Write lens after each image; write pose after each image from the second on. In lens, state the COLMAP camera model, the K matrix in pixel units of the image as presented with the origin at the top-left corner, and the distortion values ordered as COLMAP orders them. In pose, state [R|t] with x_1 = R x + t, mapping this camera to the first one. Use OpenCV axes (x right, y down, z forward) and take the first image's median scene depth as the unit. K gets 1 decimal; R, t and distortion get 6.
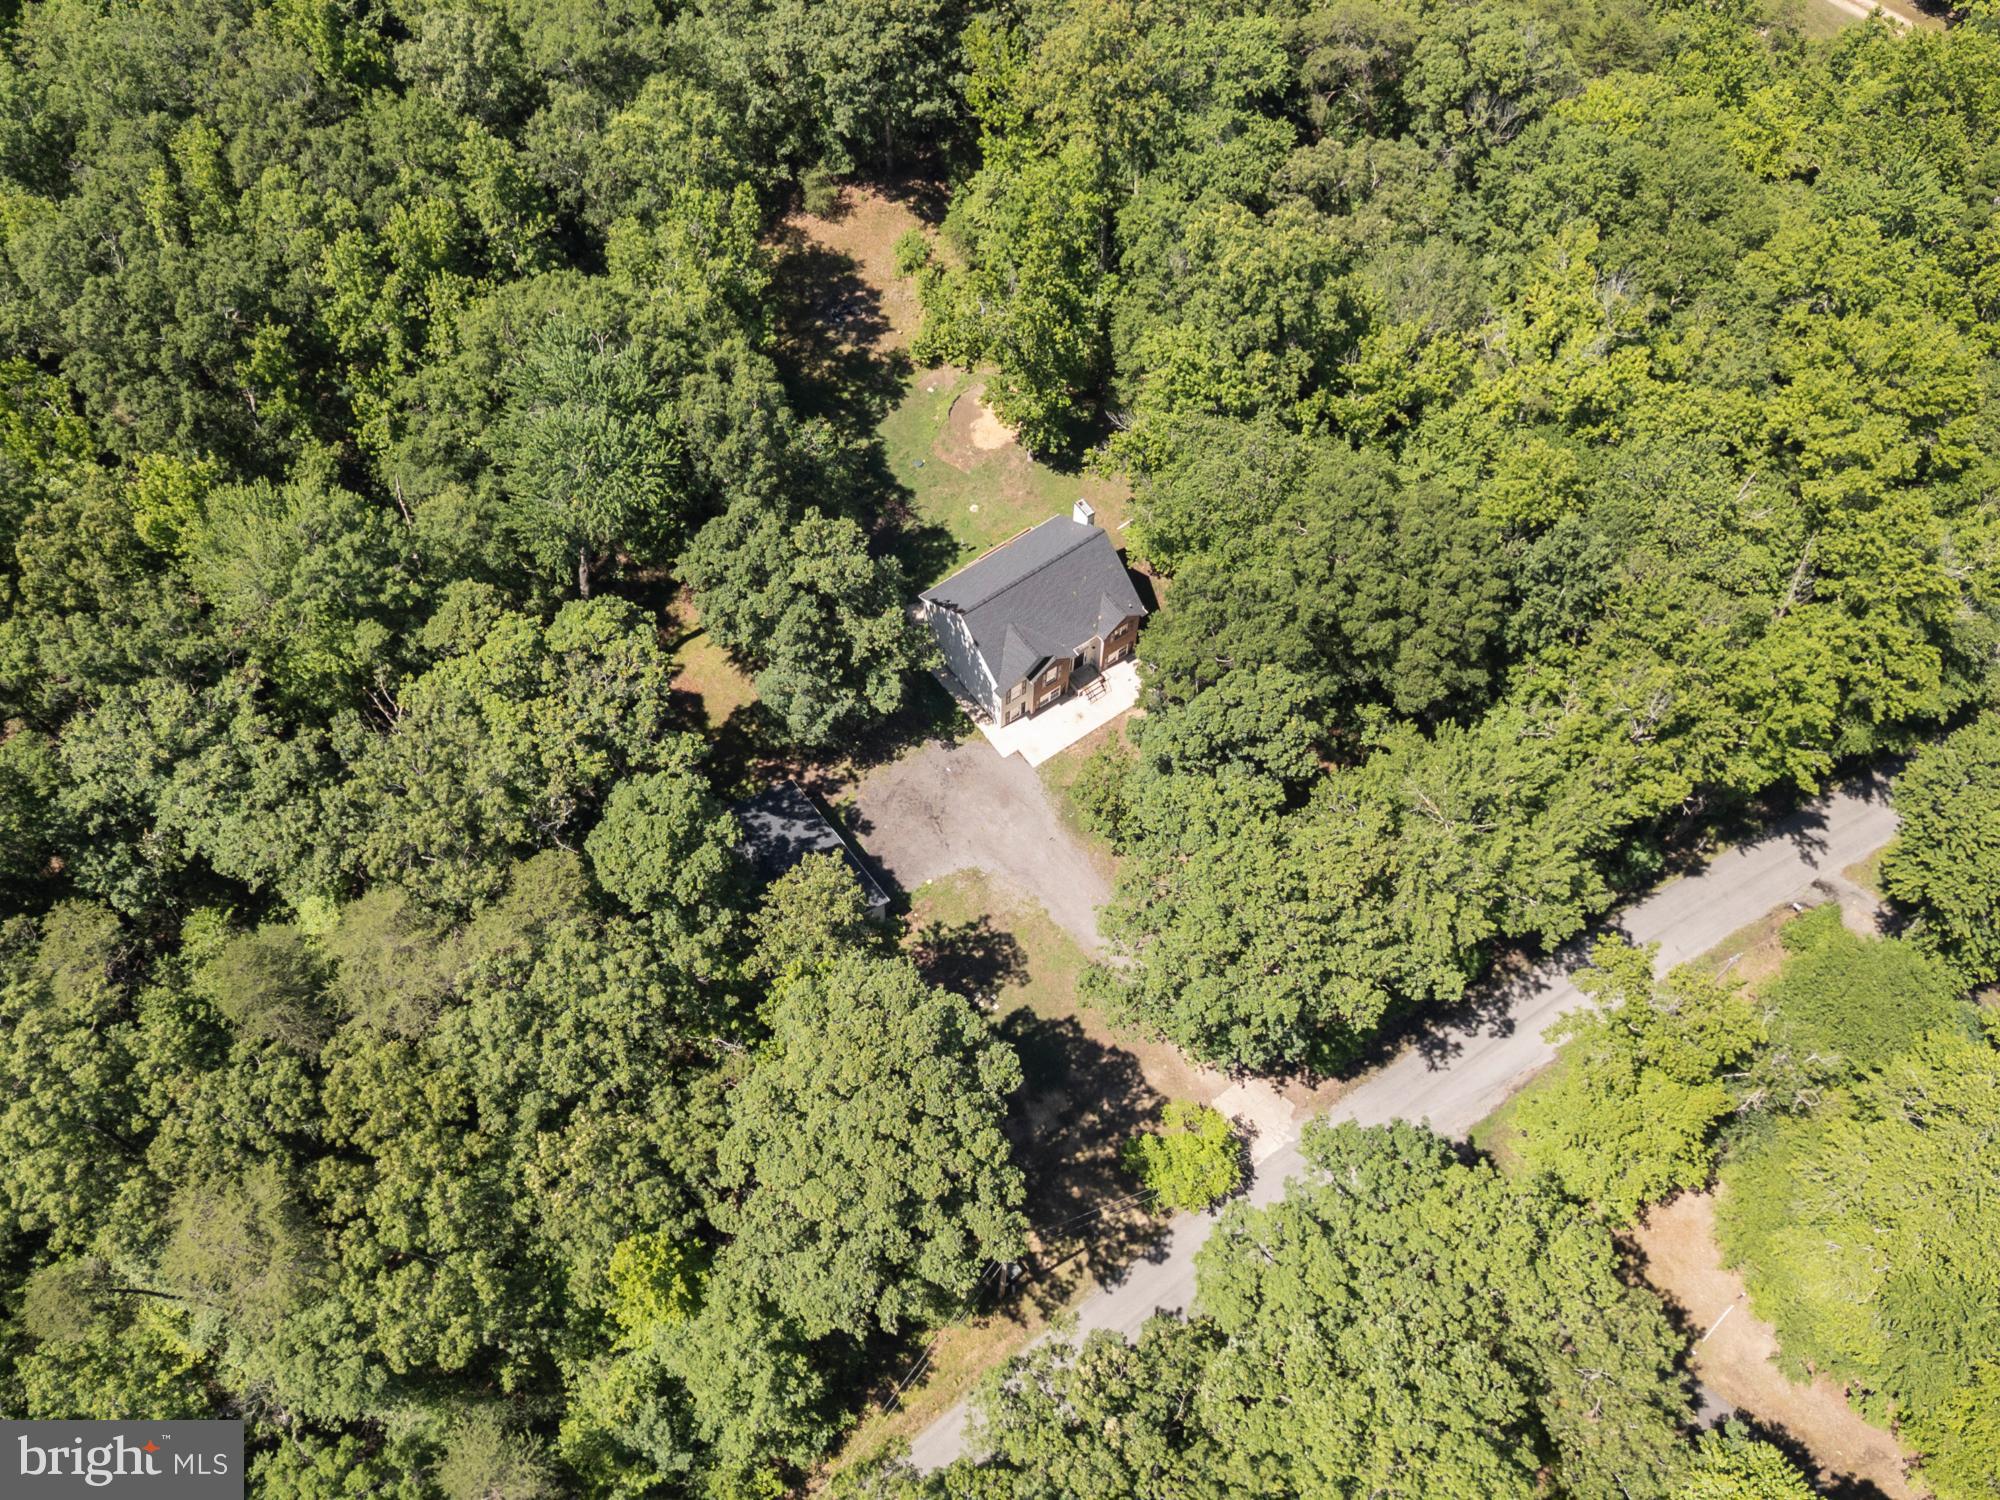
lens RADIAL K [[1905.0, 0, 1014.5], [0, 1905.0, 746.6], [0, 0, 1]] dist [0.189315, -0.001940]
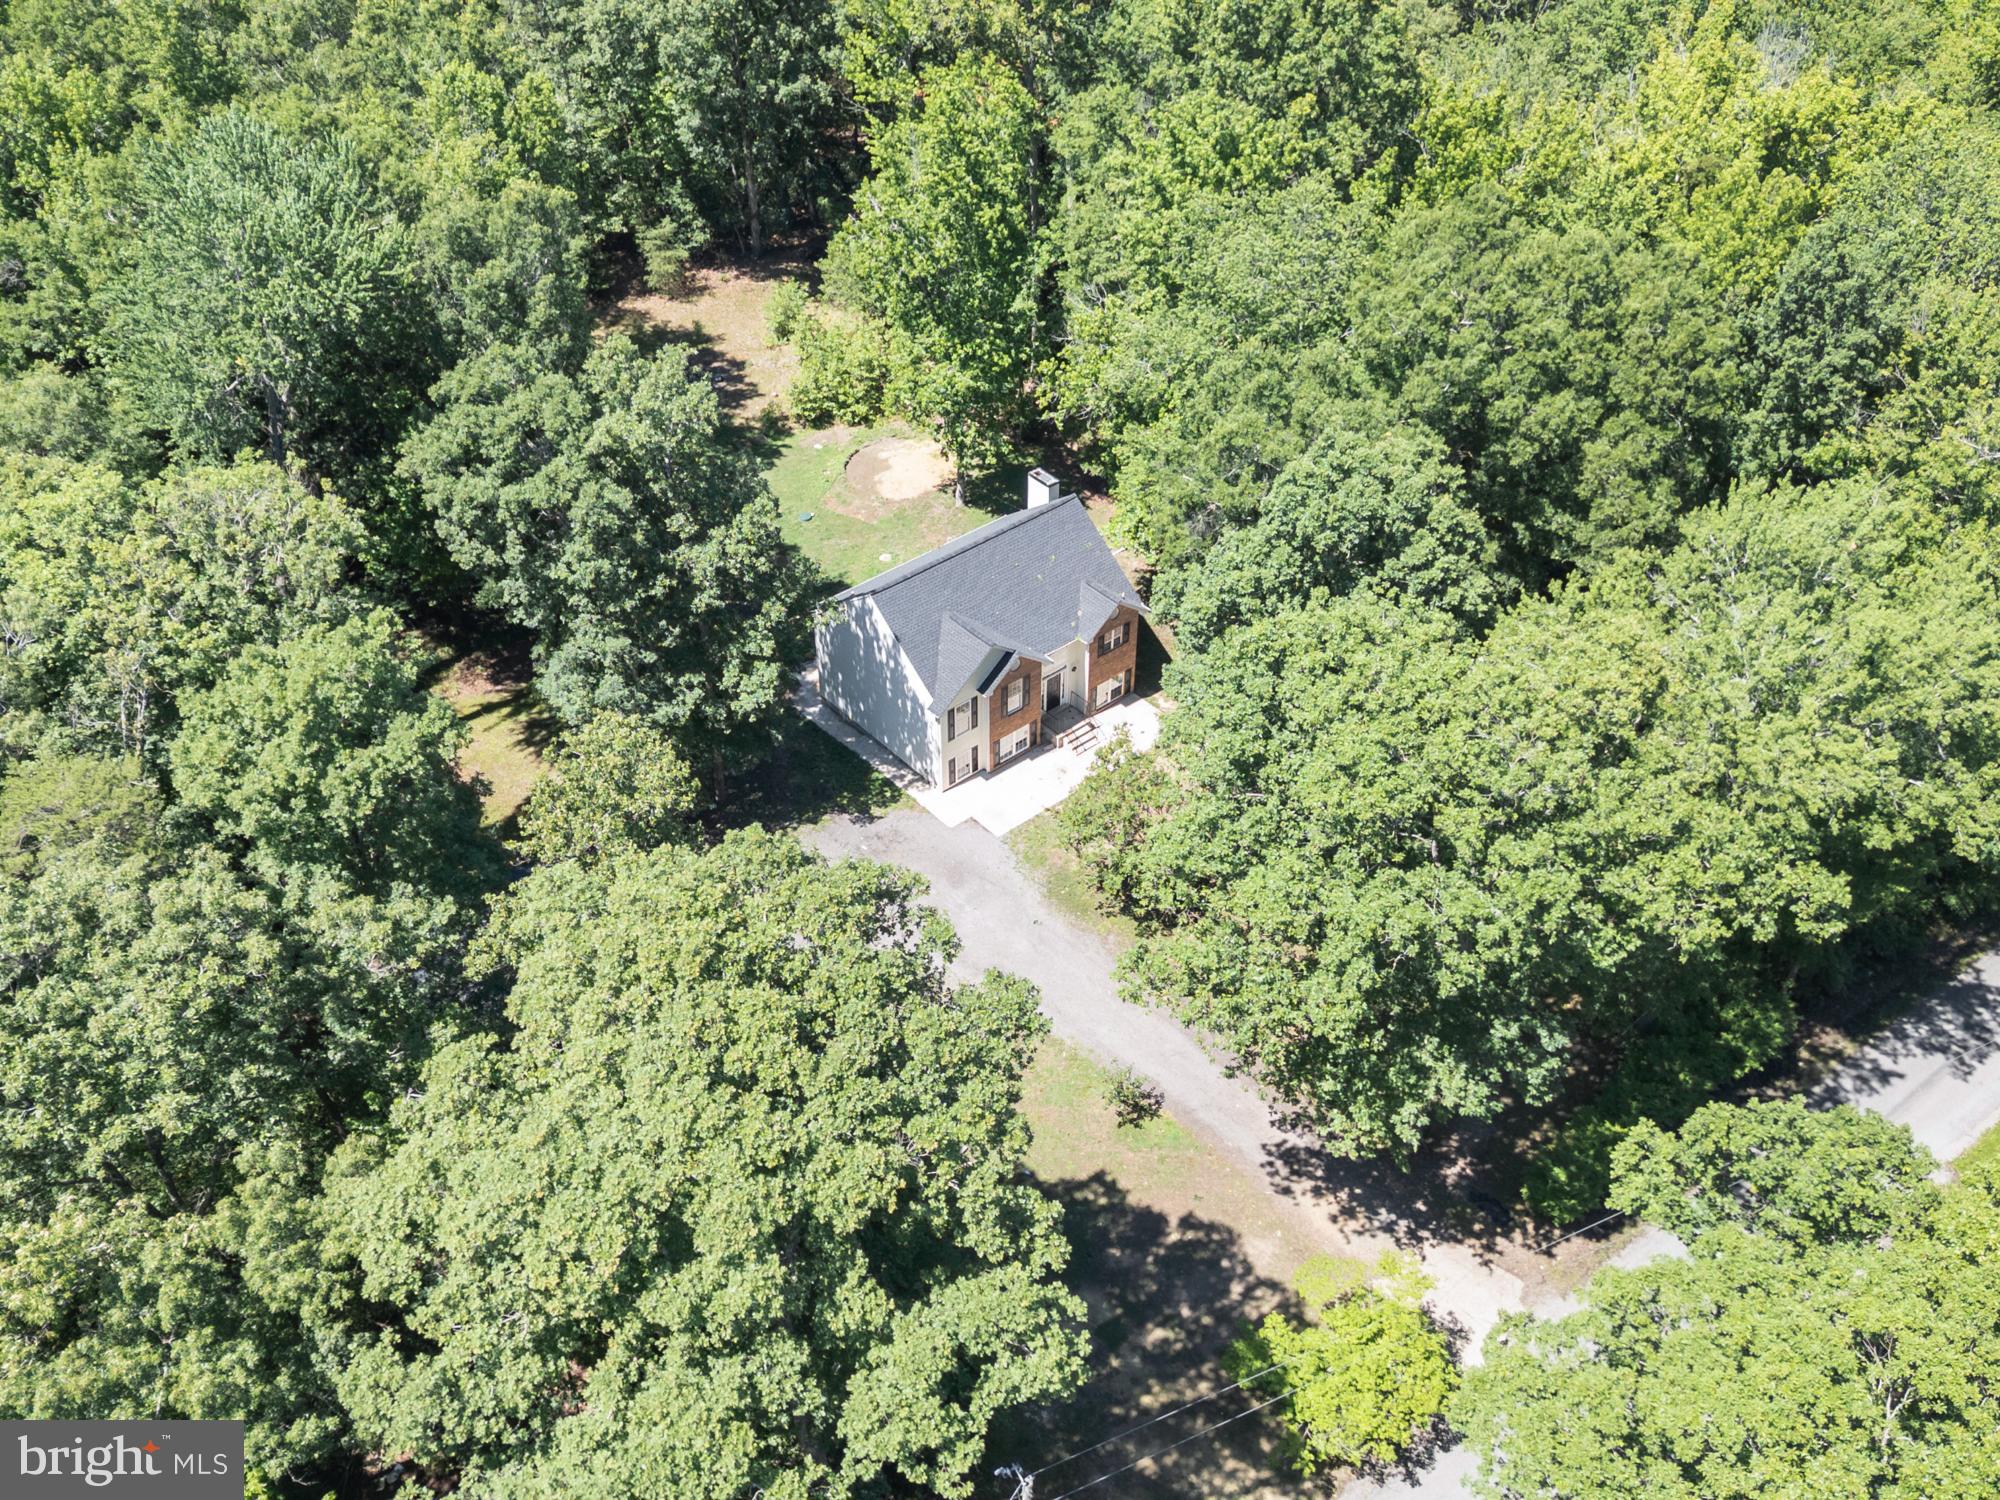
lens RADIAL K [[1888.5, 0, 1022.1], [0, 1888.5, 746.8], [0, 0, 1]] dist [0.093221, -0.000304]
pose [[0.996301, -0.065151, 0.056038, -0.015249], [0.080247, 0.938642, -0.335426, 0.192826], [-0.030746, 0.338682, 0.940398, 0.396284]]
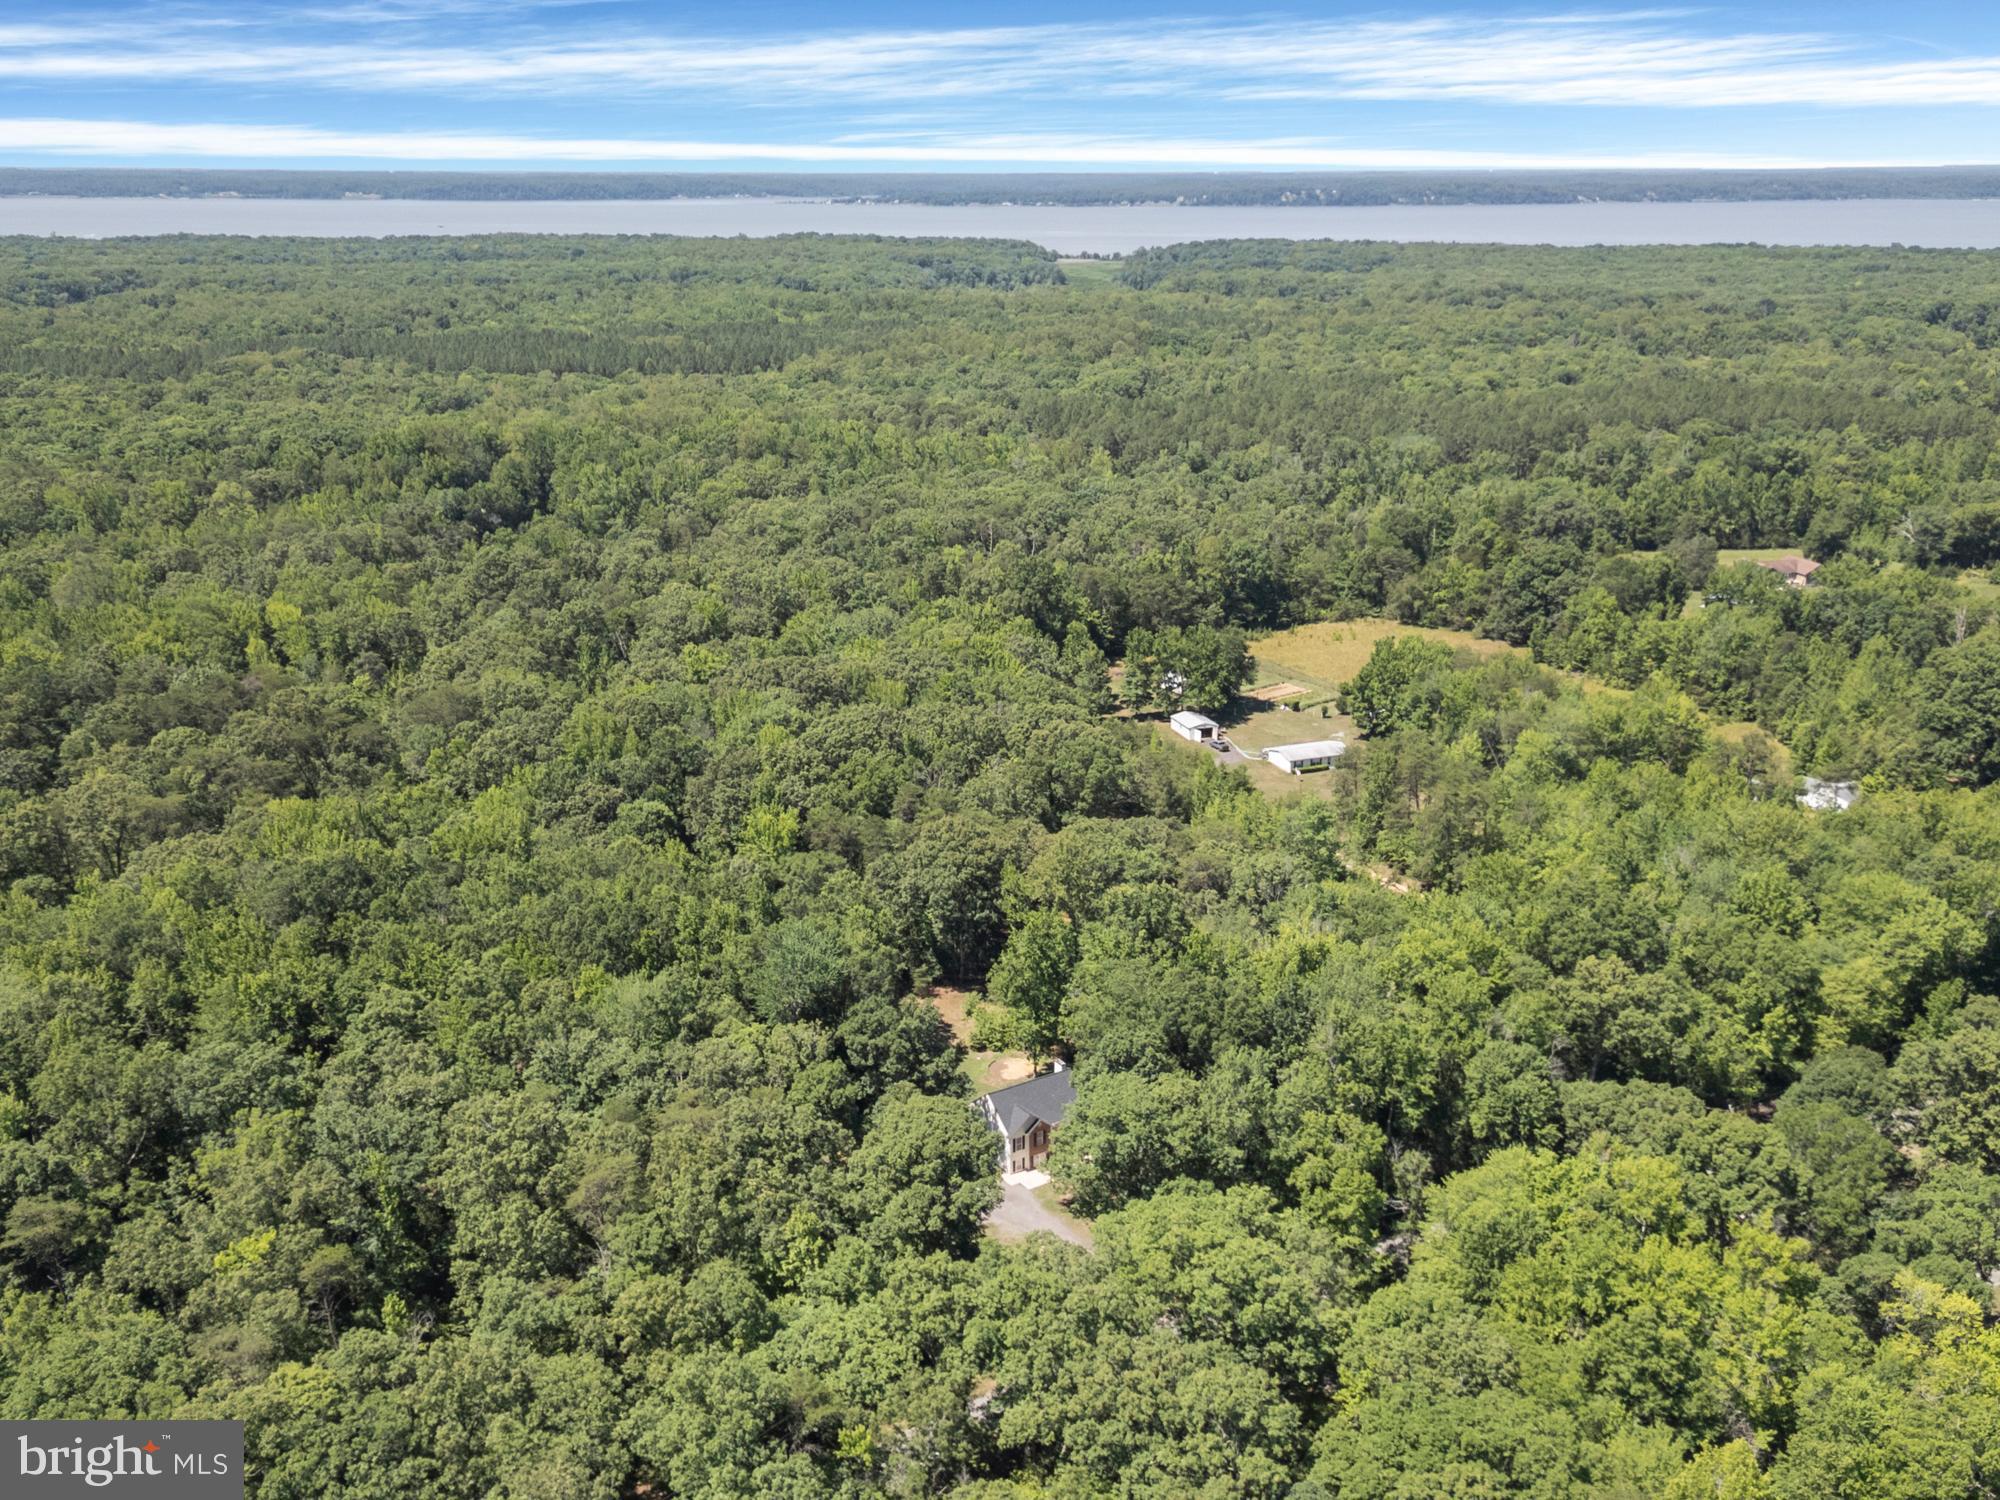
lens RADIAL K [[1905.0, 0, 1014.5], [0, 1905.0, 746.6], [0, 0, 1]] dist [0.189315, -0.001940]
pose [[0.999037, -0.005227, -0.043573, 0.073591], [-0.025844, 0.732370, -0.680416, 0.876002], [0.035469, 0.680886, 0.731530, -0.507436]]
